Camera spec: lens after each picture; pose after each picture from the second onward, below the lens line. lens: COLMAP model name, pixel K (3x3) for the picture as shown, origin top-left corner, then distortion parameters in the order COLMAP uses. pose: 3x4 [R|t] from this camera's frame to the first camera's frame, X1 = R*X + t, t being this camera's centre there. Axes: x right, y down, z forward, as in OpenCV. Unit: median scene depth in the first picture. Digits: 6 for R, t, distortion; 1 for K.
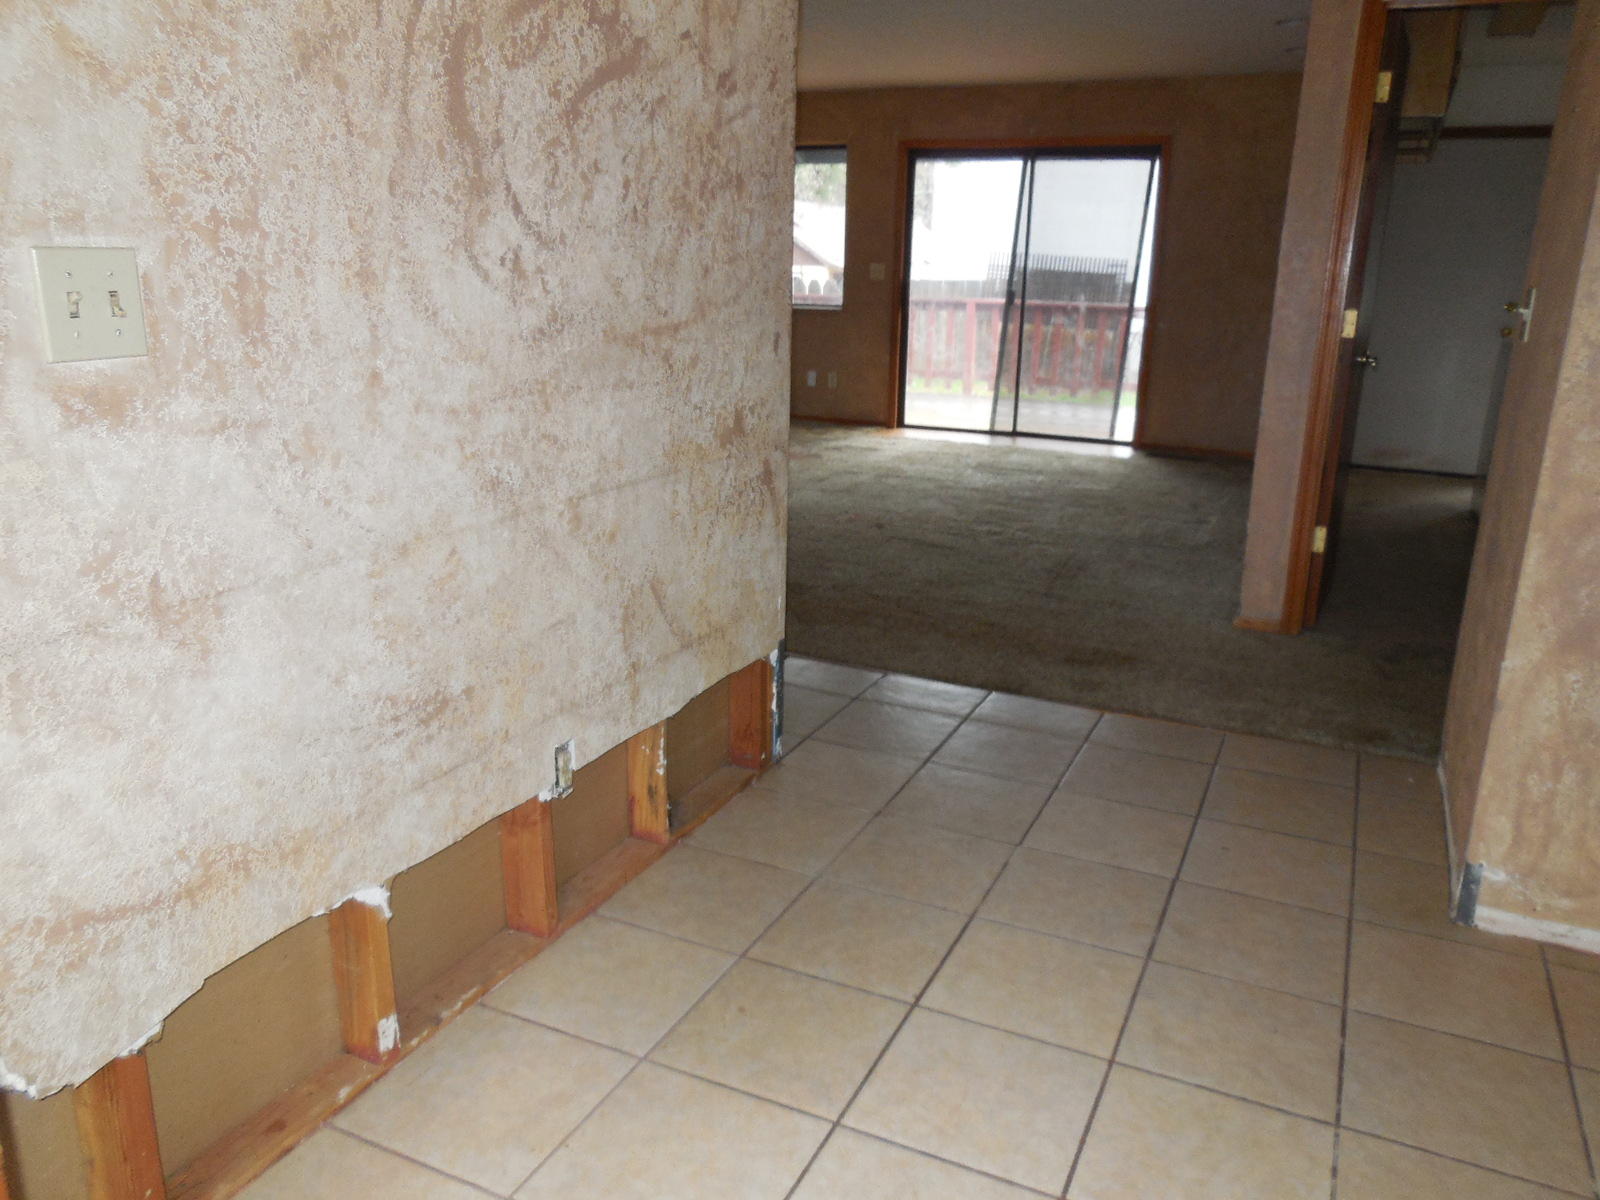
lens RADIAL K [[1216.7, 0, 793.9], [0, 1216.7, 601.6], [0, 0, 1]] dist [-0.005054, -0.004597]
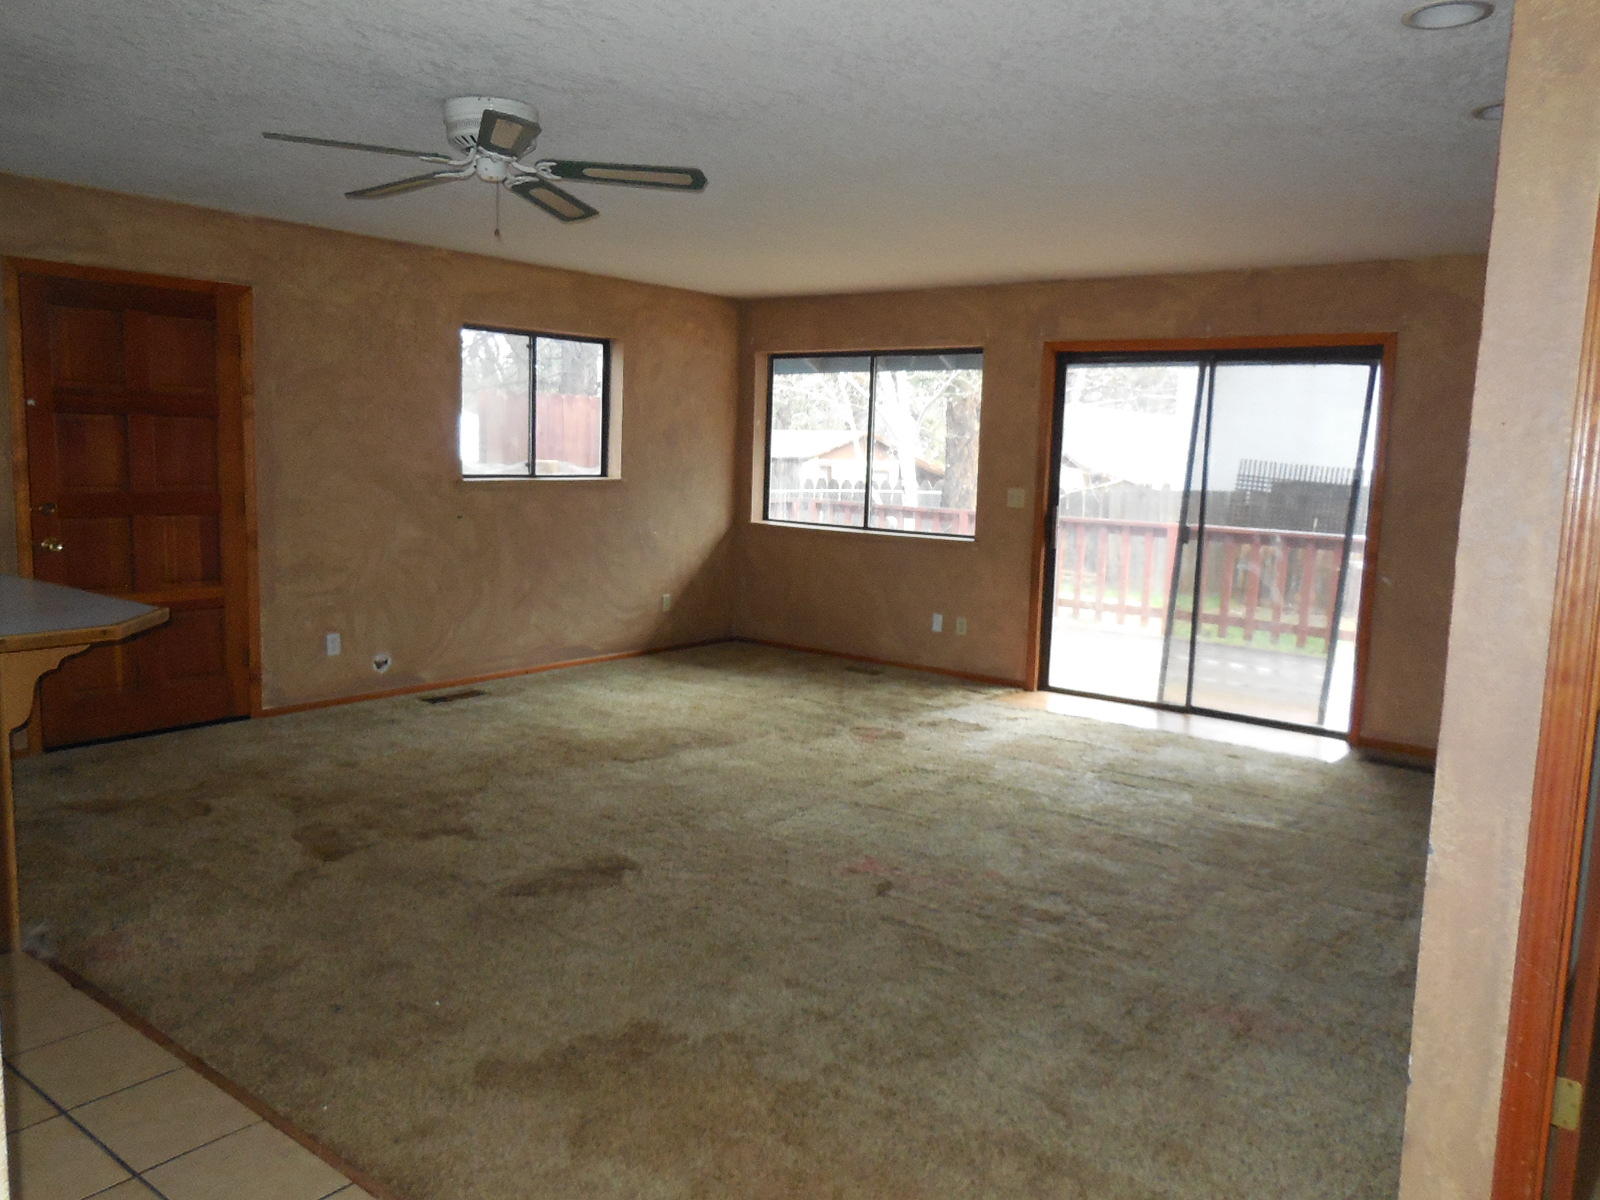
lens RADIAL K [[1225.9, 0, 806.7], [0, 1225.9, 593.7], [0, 0, 1]] dist [-0.008375, 0.023679]
pose [[0.976562, 0.035668, -0.212263, 0.114192], [-0.069156, 0.985880, -0.152503, -0.079779], [0.203826, 0.163608, 0.965240, 0.209414]]
